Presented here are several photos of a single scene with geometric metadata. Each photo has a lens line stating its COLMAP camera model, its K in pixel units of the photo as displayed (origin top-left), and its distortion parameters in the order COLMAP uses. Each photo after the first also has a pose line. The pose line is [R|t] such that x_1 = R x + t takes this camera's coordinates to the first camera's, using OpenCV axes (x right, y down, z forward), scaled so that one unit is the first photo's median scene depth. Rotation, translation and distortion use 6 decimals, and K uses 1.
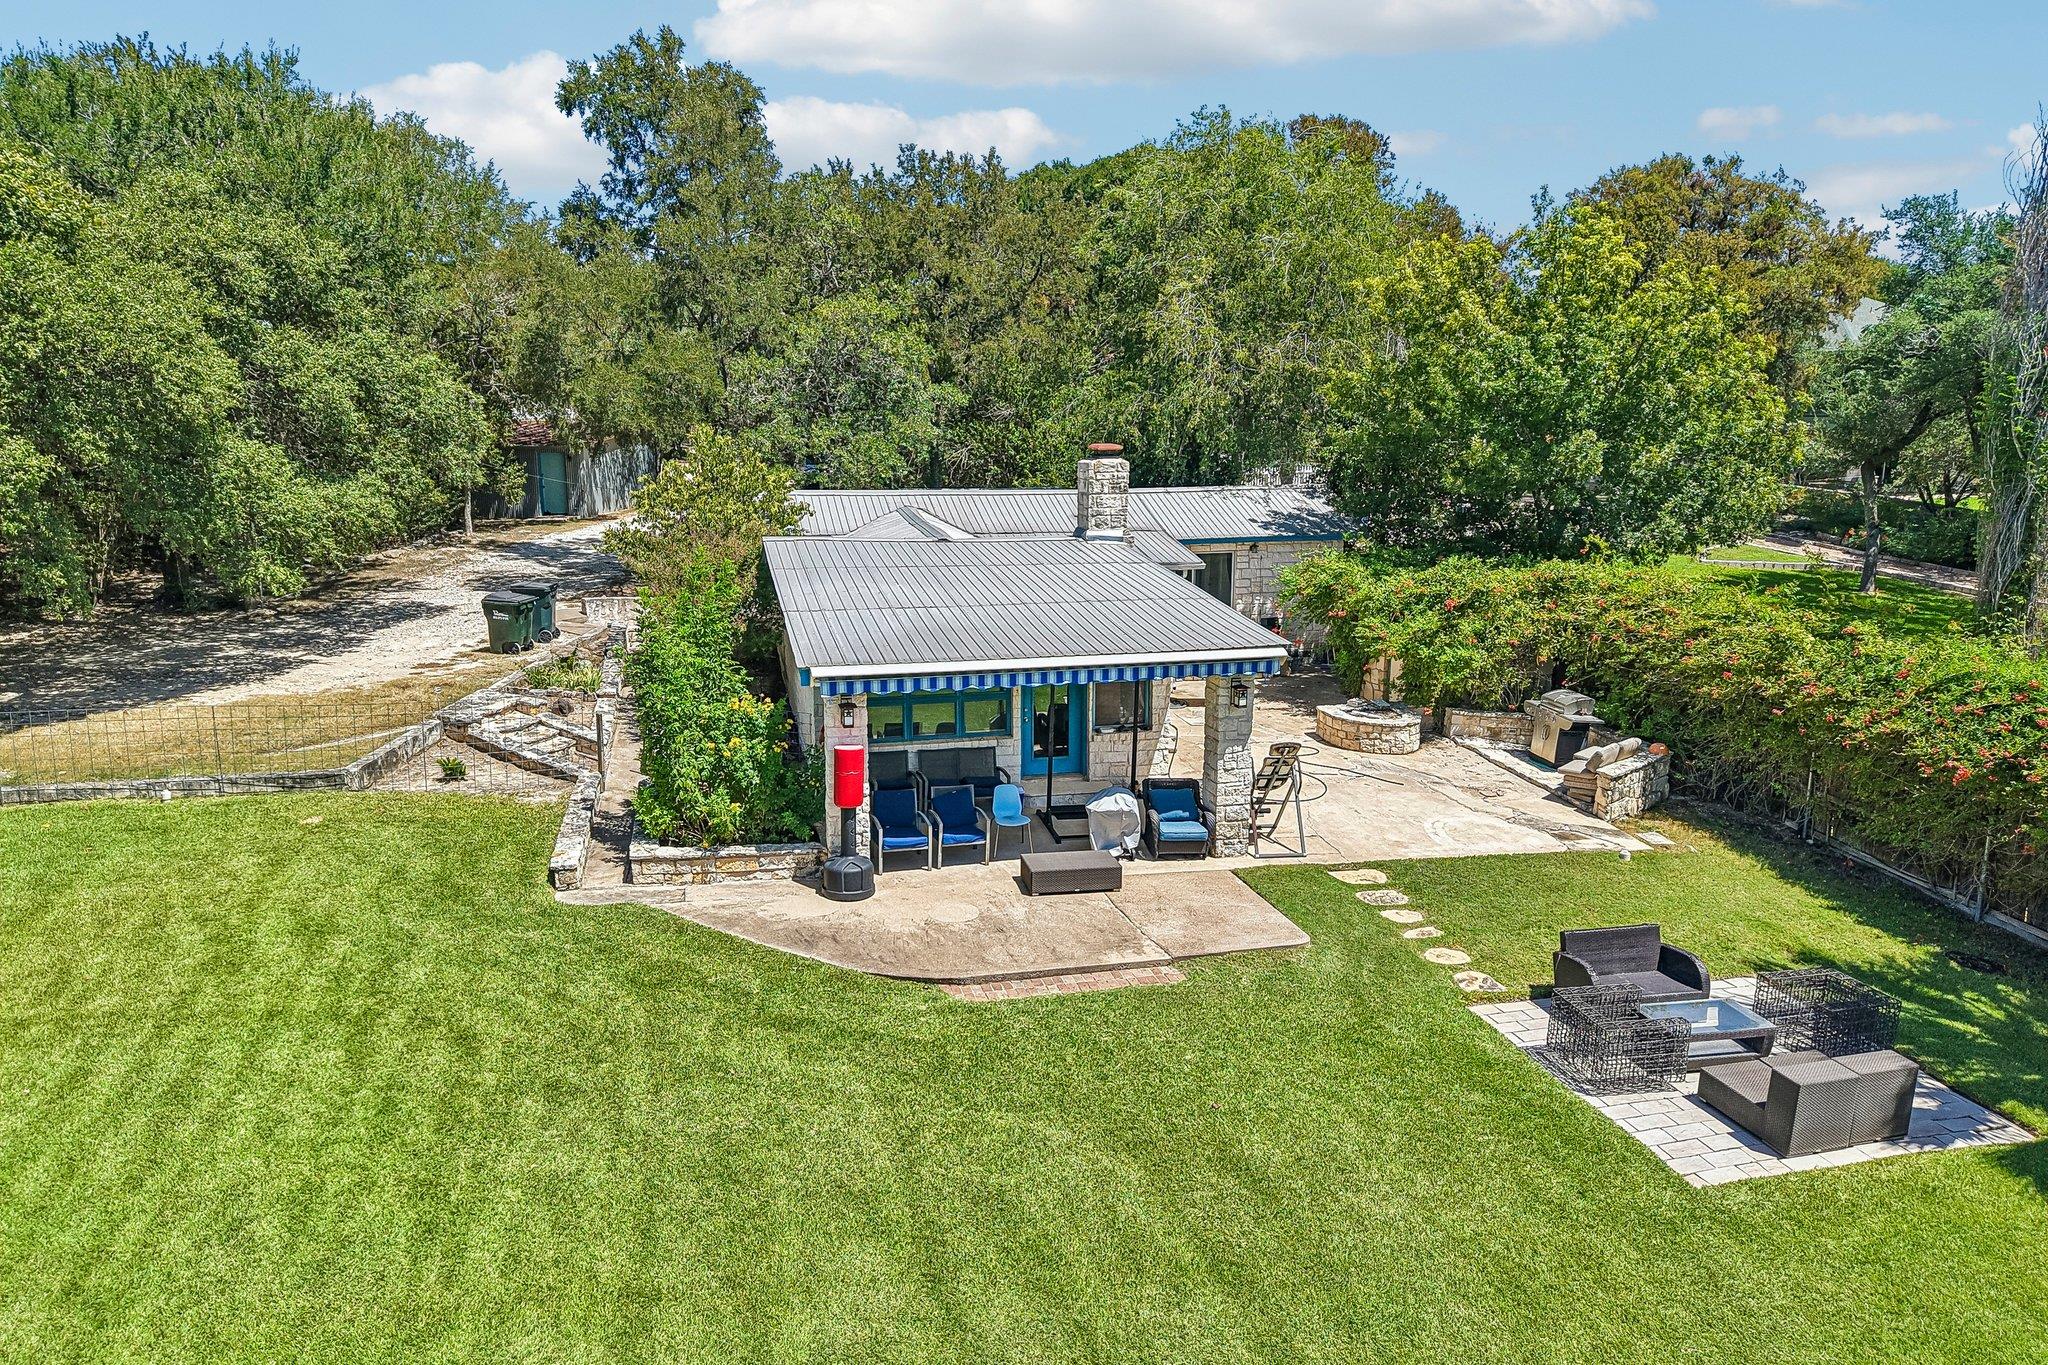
lens RADIAL K [[1343.9, 0, 1016.0], [0, 1343.9, 671.8], [0, 0, 1]] dist [0.037492, -0.003560]
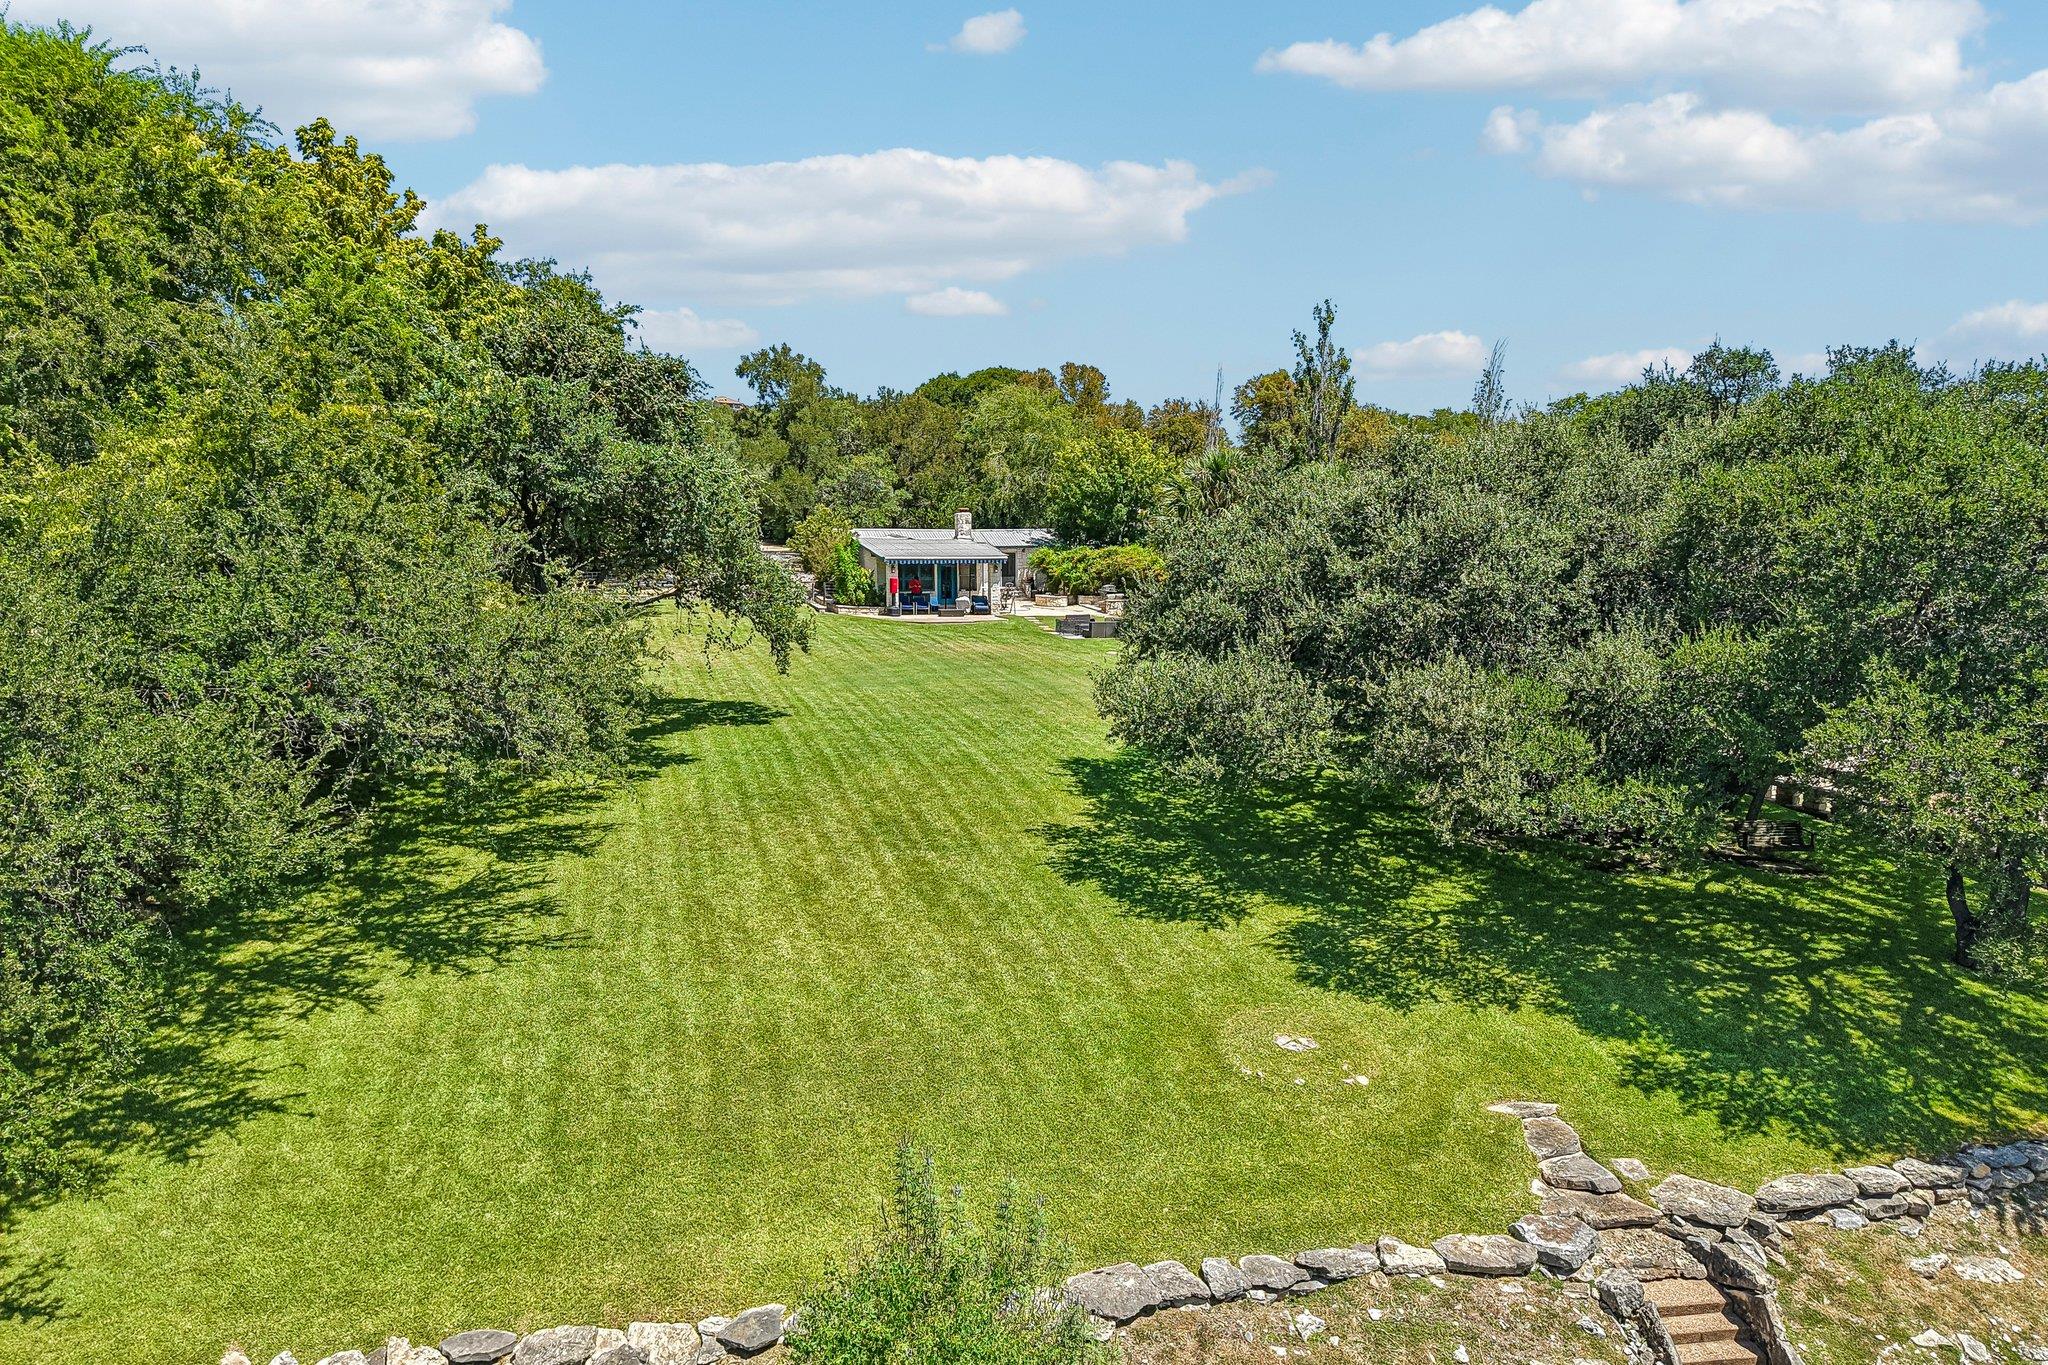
lens RADIAL K [[1343.9, 0, 1024.9], [0, 1343.9, 690.2], [0, 0, 1]] dist [0.037492, -0.003560]
pose [[0.996936, -0.008727, 0.077736, -0.027253], [0.014275, 0.997367, -0.071100, 0.355038], [-0.076911, 0.071992, 0.994435, -1.546045]]
